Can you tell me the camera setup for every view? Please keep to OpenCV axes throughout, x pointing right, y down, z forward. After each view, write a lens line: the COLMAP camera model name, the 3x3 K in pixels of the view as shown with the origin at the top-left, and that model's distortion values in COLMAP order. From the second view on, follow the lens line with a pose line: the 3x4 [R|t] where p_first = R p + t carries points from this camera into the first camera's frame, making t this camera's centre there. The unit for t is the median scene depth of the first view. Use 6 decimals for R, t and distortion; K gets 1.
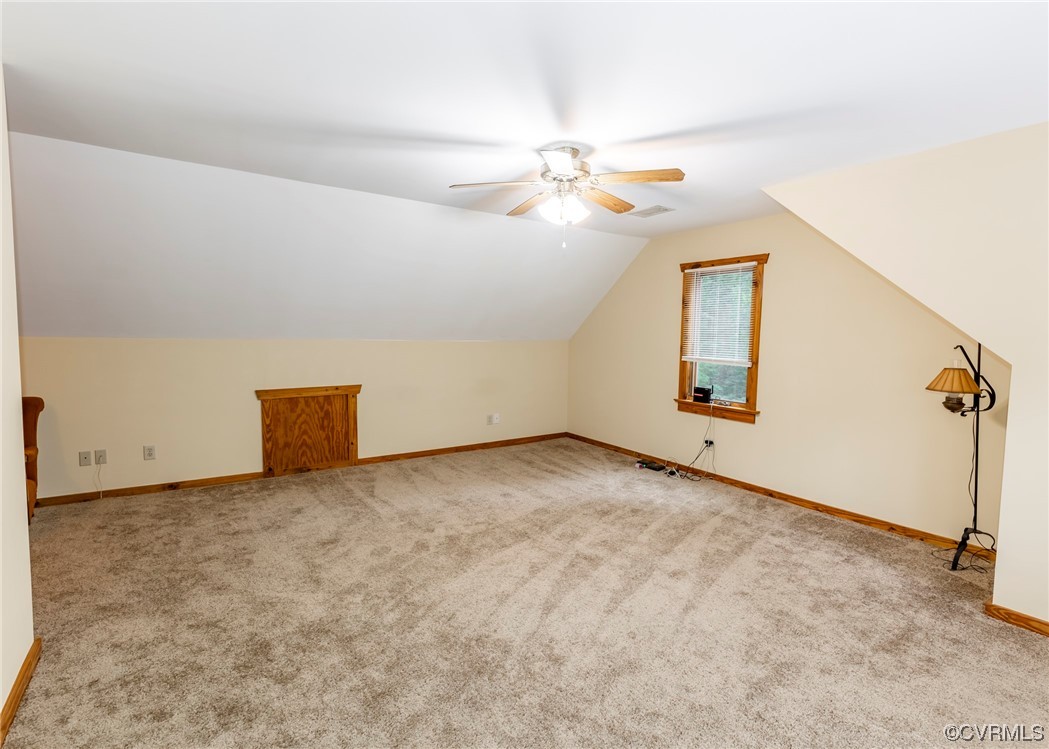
lens RADIAL K [[513.4, 0, 525.7], [0, 513.4, 370.9], [0, 0, 1]] dist [0.006934, -0.001328]
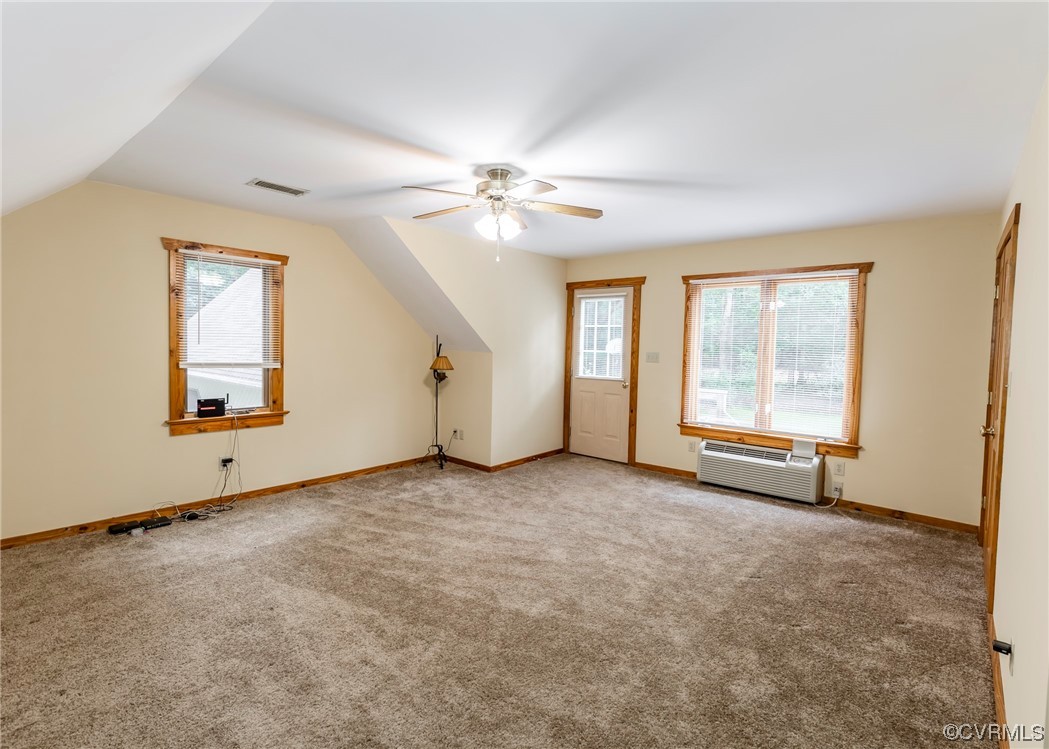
lens RADIAL K [[513.4, 0, 525.3], [0, 513.4, 372.0], [0, 0, 1]] dist [0.006934, -0.001328]
pose [[-0.286248, -0.075827, 0.955150, -0.637254], [0.048116, 0.994468, 0.093368, -0.068641], [-0.956947, 0.072685, -0.281016, 0.822028]]
